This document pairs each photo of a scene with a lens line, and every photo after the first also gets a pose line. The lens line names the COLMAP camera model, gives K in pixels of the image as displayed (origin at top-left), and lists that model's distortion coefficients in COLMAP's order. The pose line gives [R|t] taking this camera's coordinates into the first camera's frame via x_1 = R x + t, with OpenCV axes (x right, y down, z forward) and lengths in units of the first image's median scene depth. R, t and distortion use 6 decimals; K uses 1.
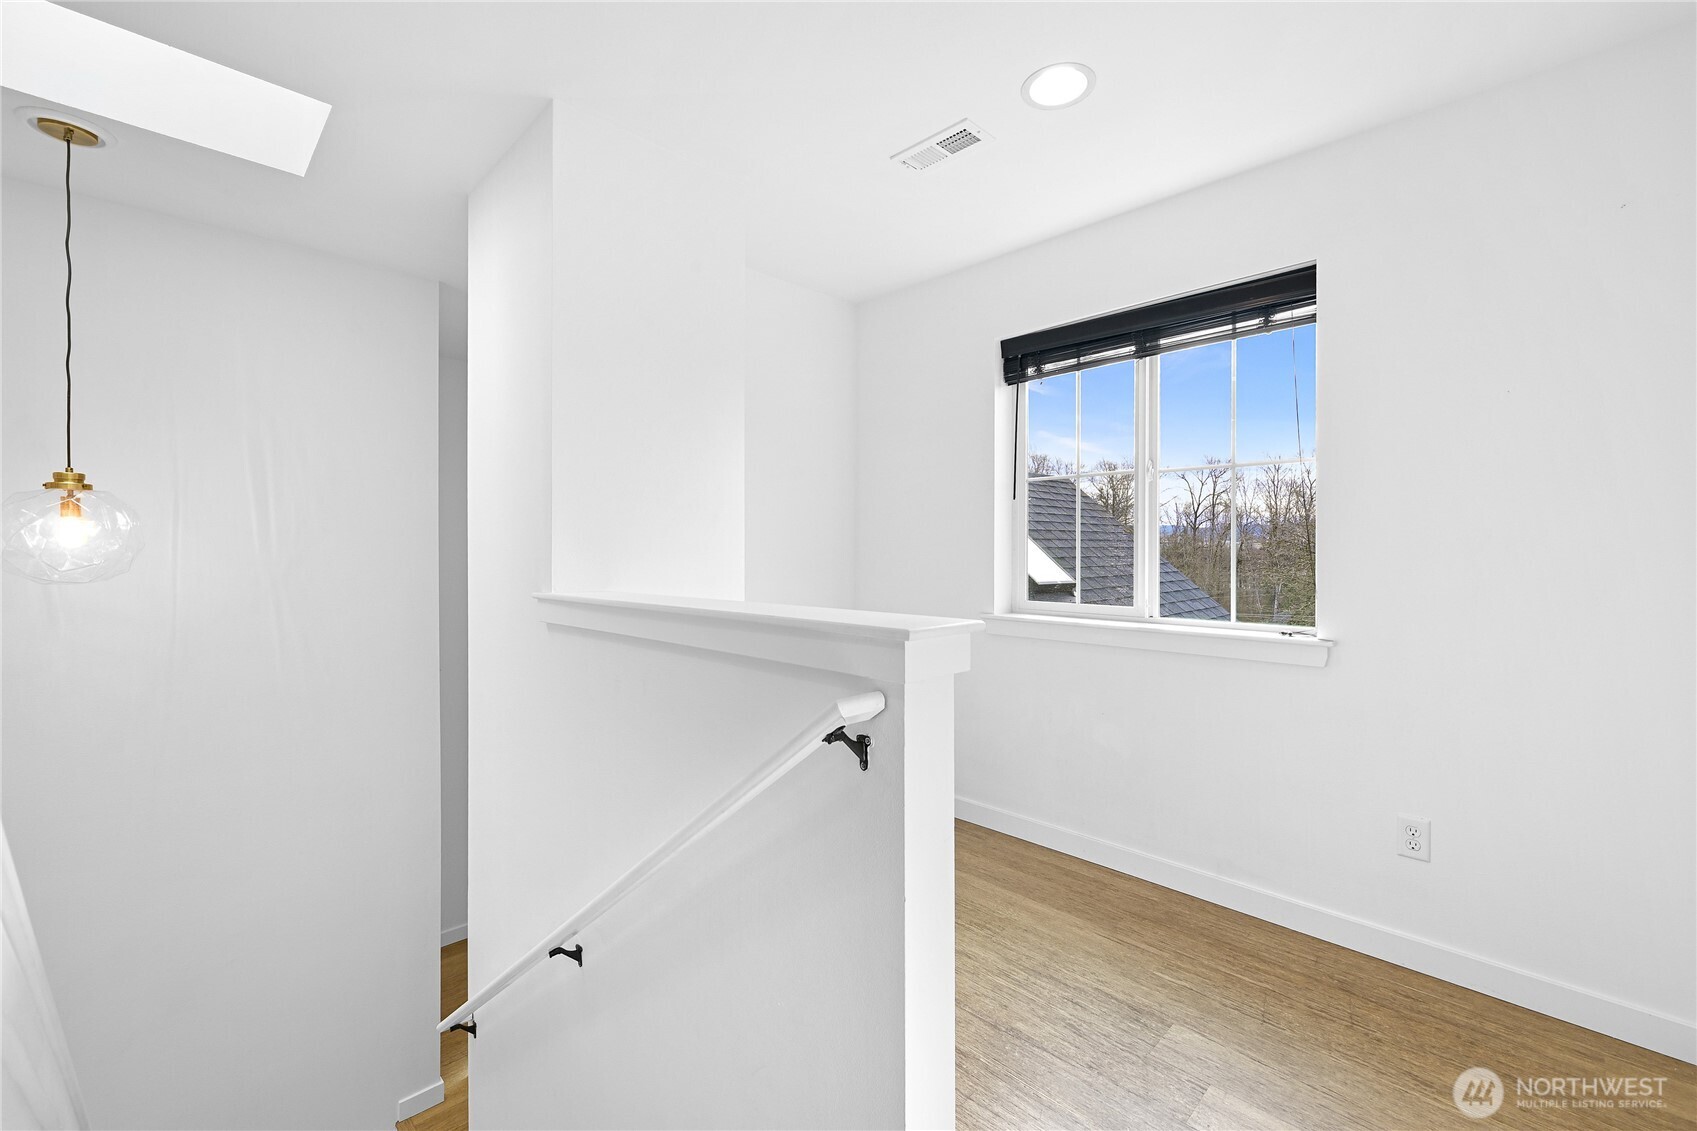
lens RADIAL K [[719.7, 0, 860.2], [0, 719.7, 552.3], [0, 0, 1]] dist [0.003976, -0.000655]
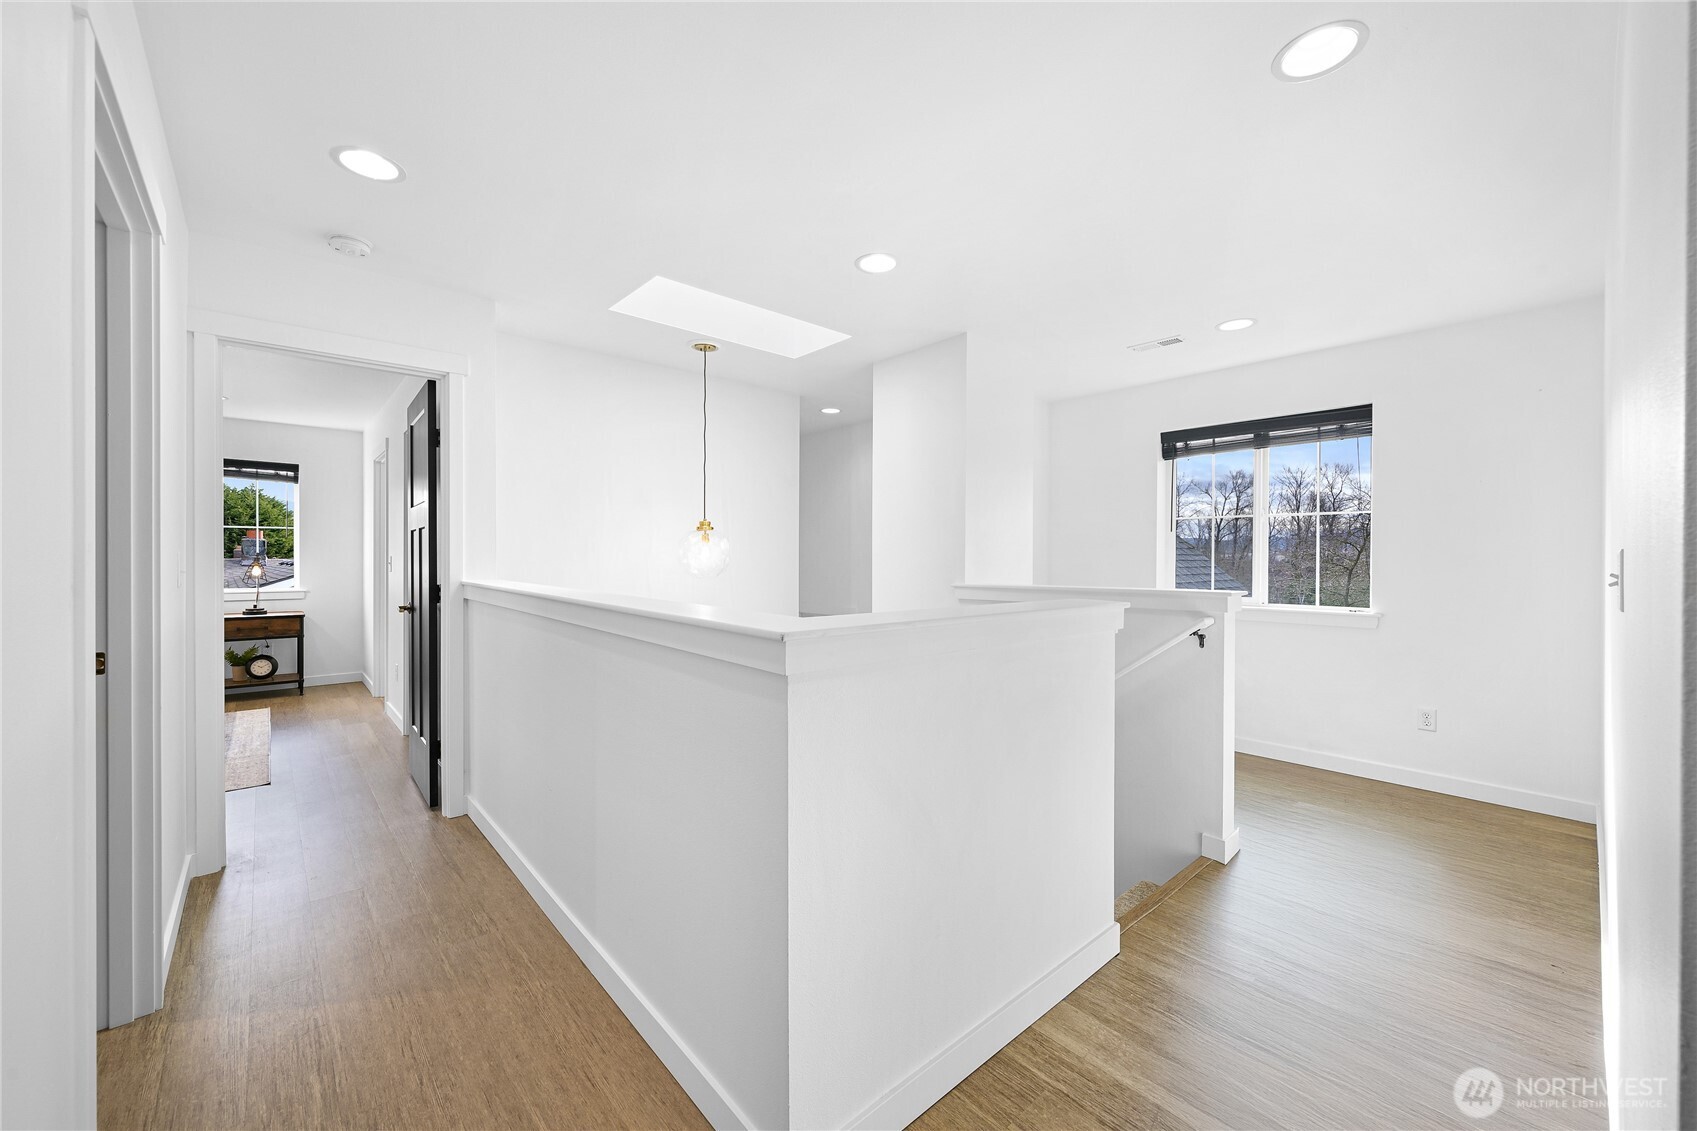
lens RADIAL K [[668.0, 0, 849.5], [0, 668.0, 563.0], [0, 0, 1]] dist [-0.000076, -0.000915]
pose [[0.997727, 0.004601, -0.067223, -0.577279], [-0.004521, 0.999989, 0.001333, -0.000514], [0.067228, -0.001026, 0.997737, -0.779150]]
